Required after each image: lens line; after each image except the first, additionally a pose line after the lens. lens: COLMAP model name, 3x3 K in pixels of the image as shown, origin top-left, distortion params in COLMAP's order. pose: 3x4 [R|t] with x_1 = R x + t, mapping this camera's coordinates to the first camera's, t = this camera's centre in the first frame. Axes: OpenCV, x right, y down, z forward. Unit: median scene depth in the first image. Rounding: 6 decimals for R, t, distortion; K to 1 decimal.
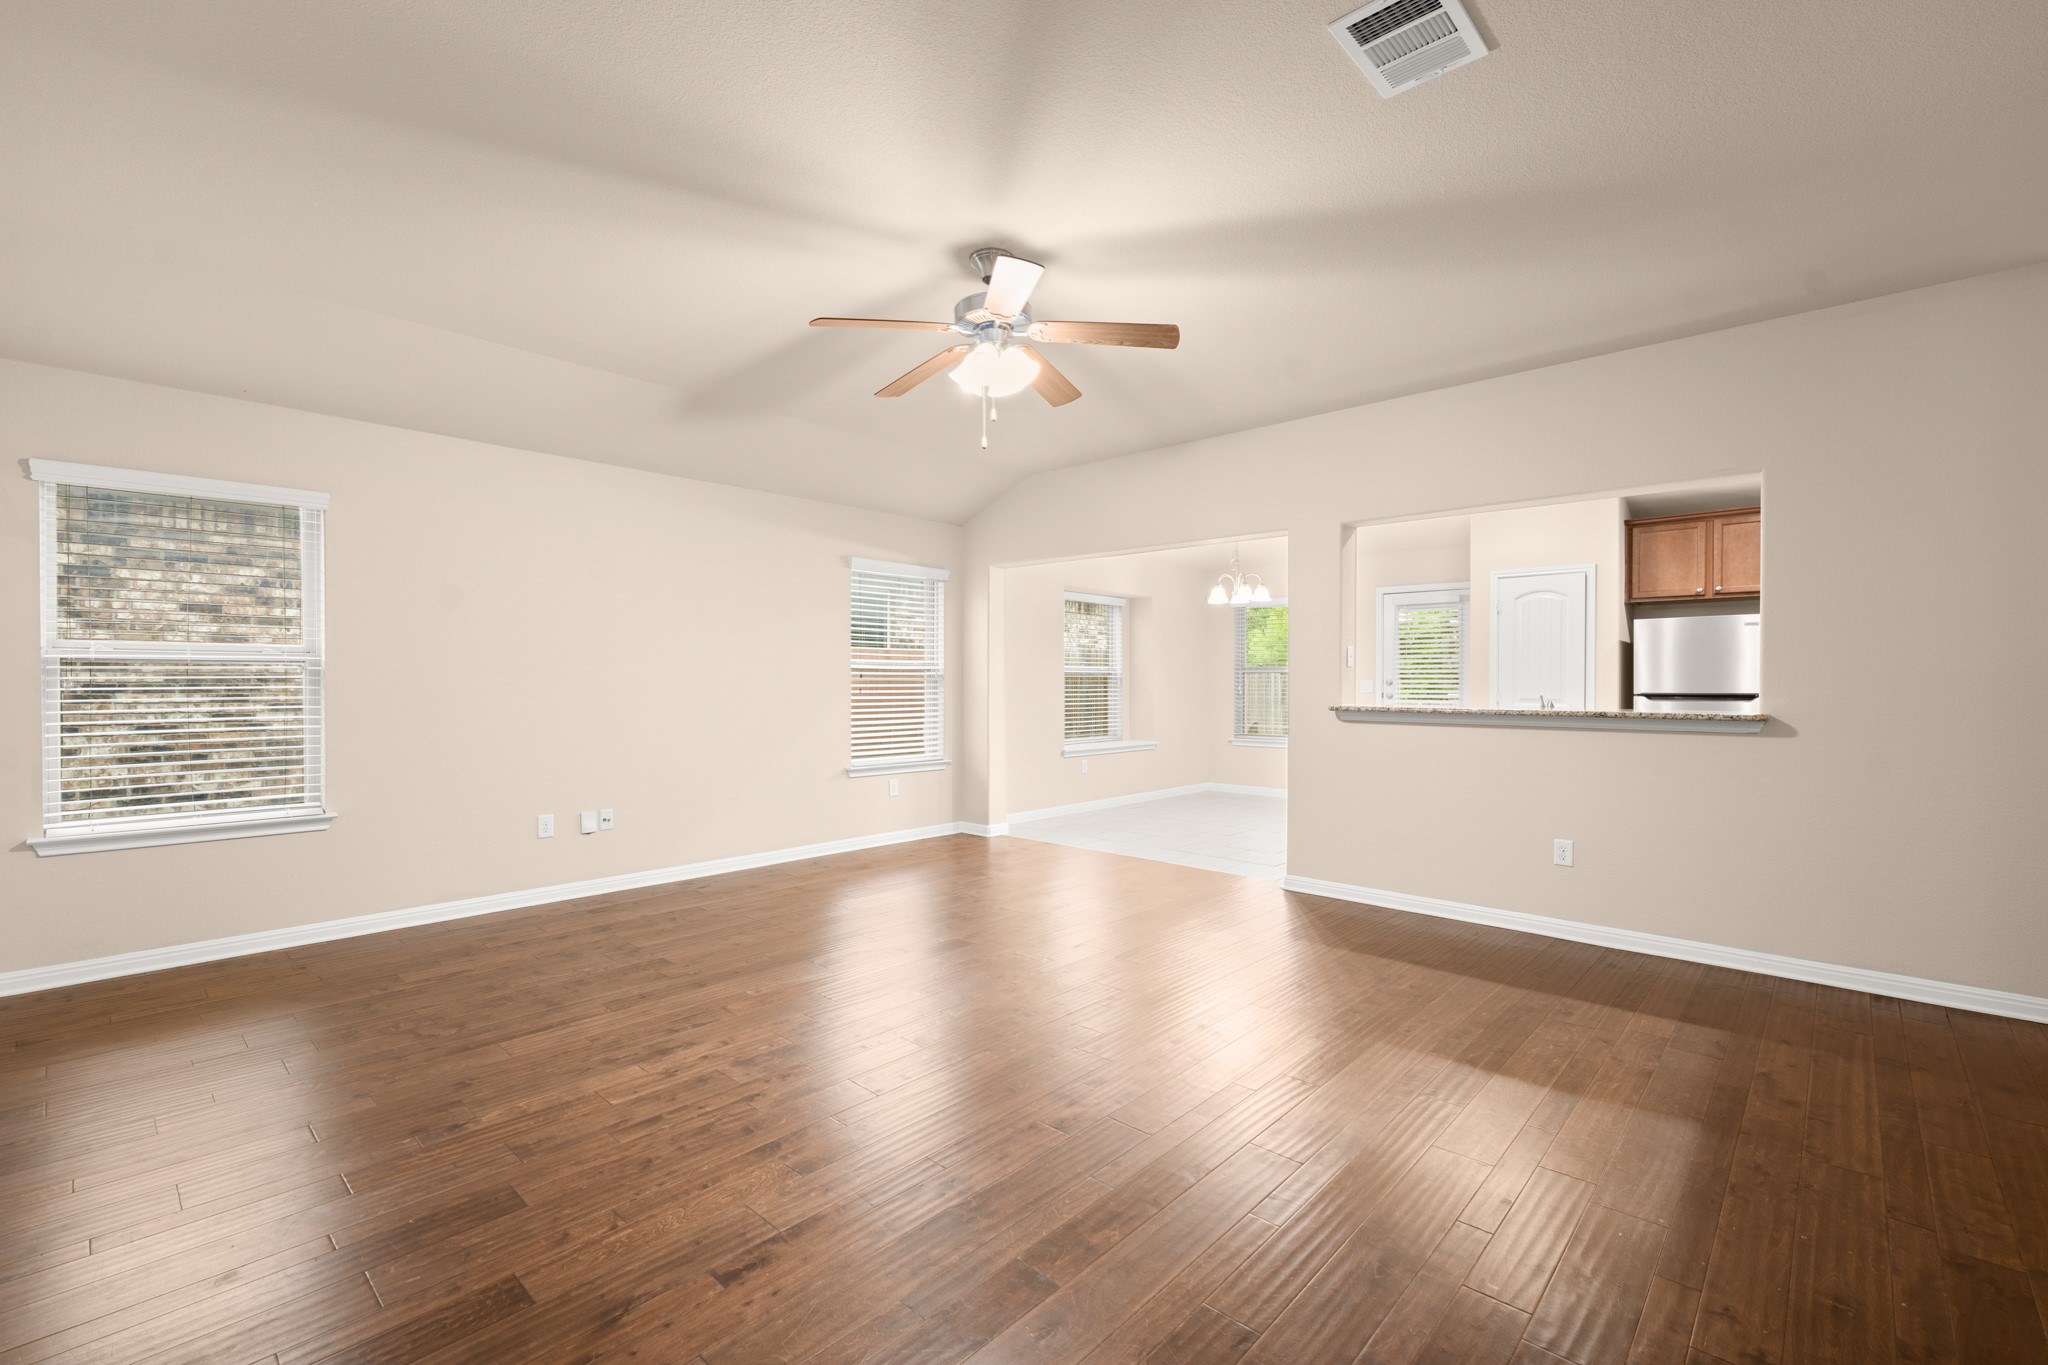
lens RADIAL K [[886.1, 0, 1021.1], [0, 886.1, 684.5], [0, 0, 1]] dist [-0.000568, -0.001339]
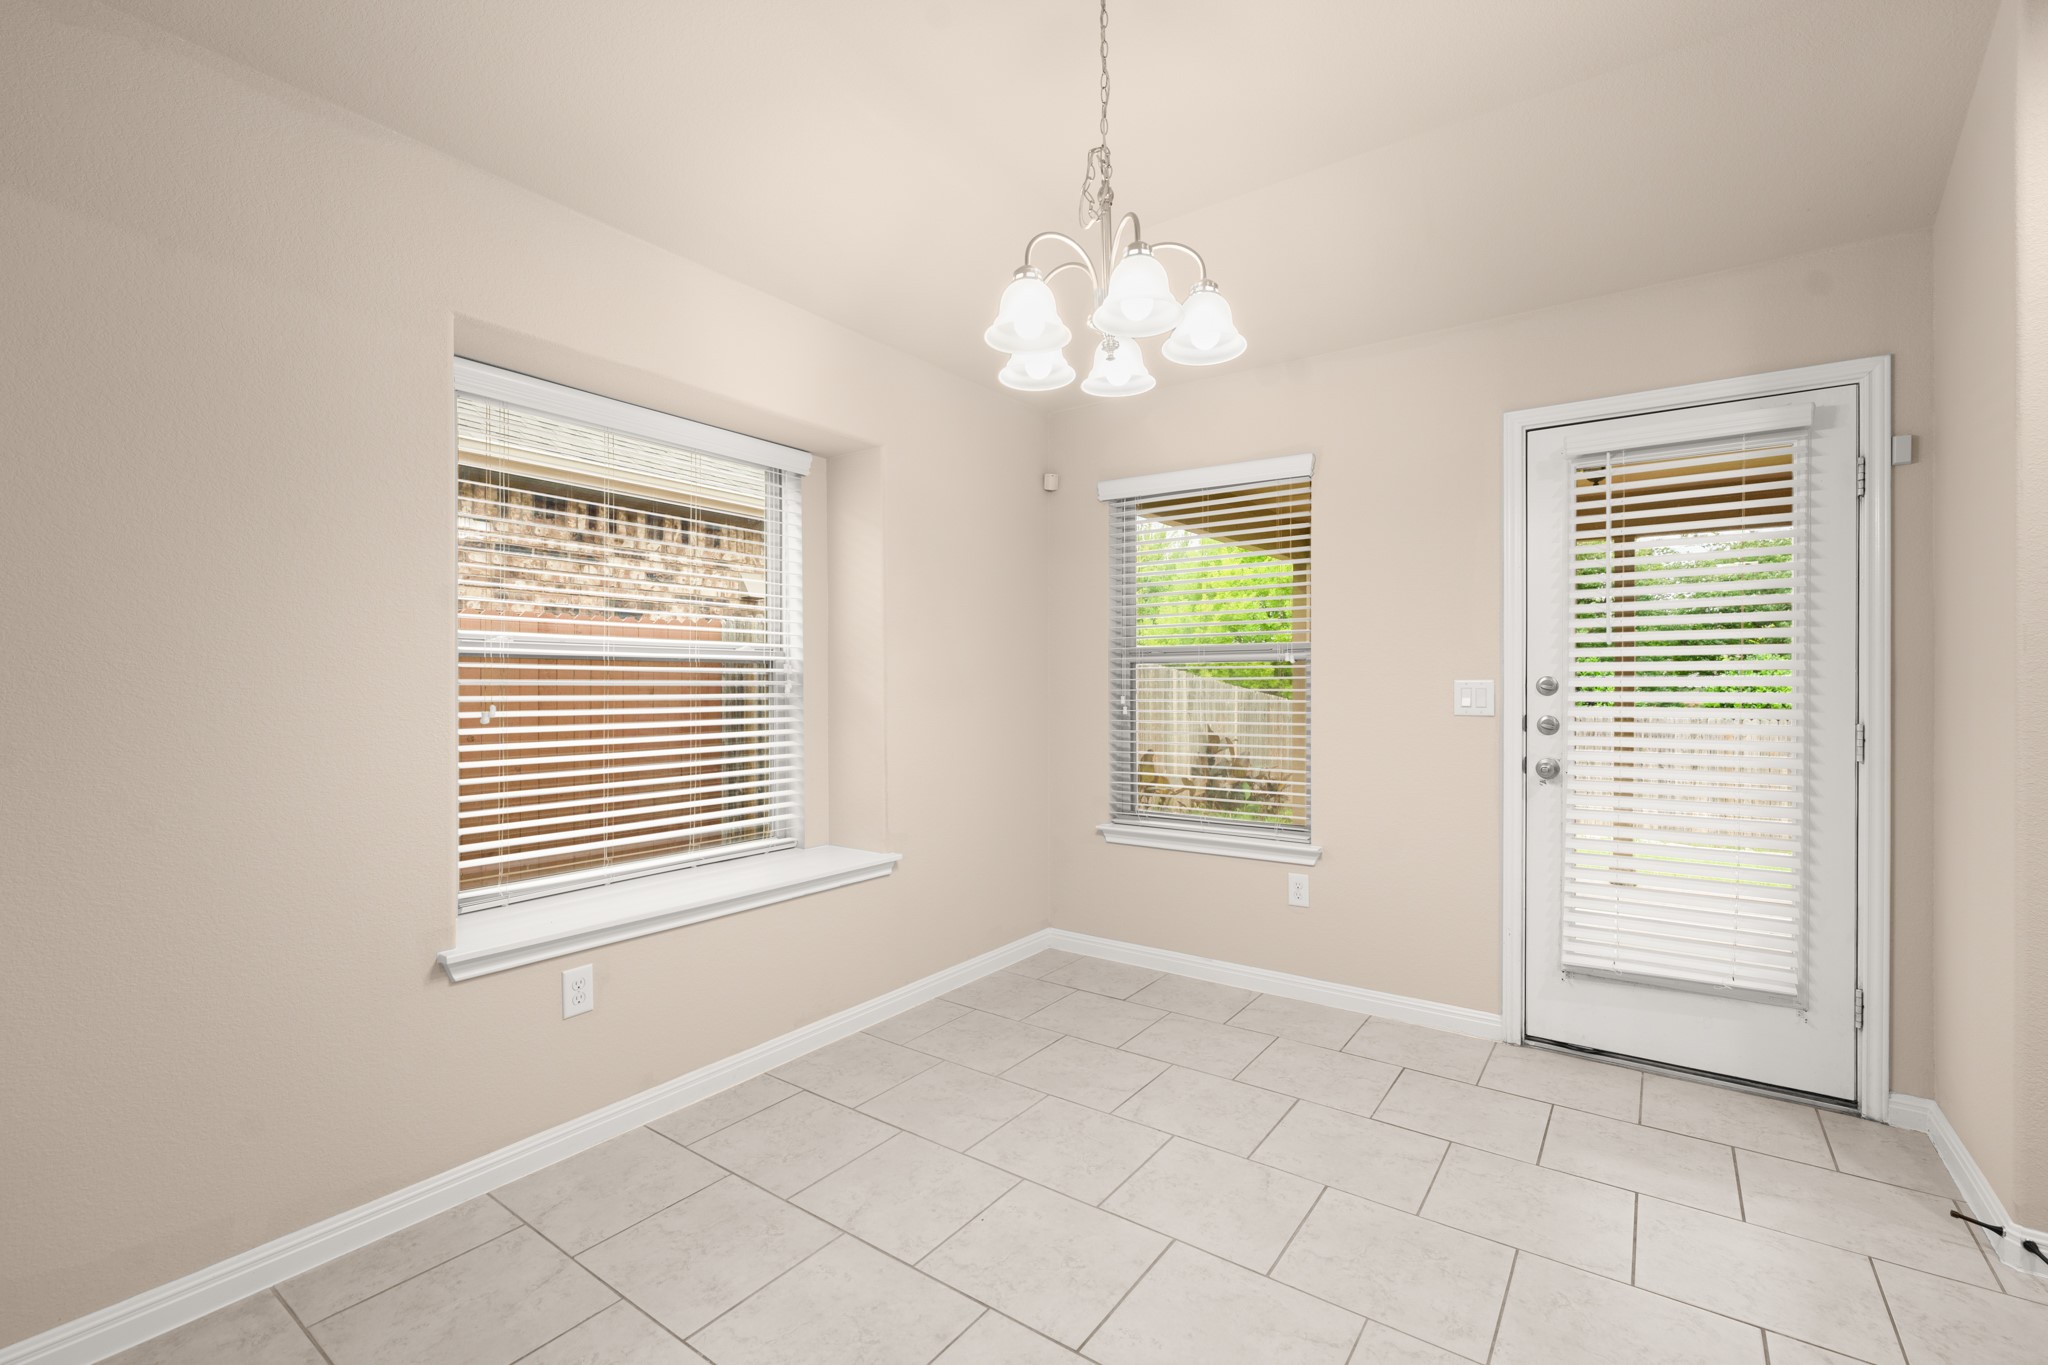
lens RADIAL K [[886.1, 0, 1021.4], [0, 886.1, 683.8], [0, 0, 1]] dist [-0.000568, -0.001339]
pose [[0.992291, -0.003517, 0.123879, 0.157647], [0.003404, 0.999994, 0.001122, -0.003400], [-0.123882, -0.000692, 0.992297, 0.635896]]
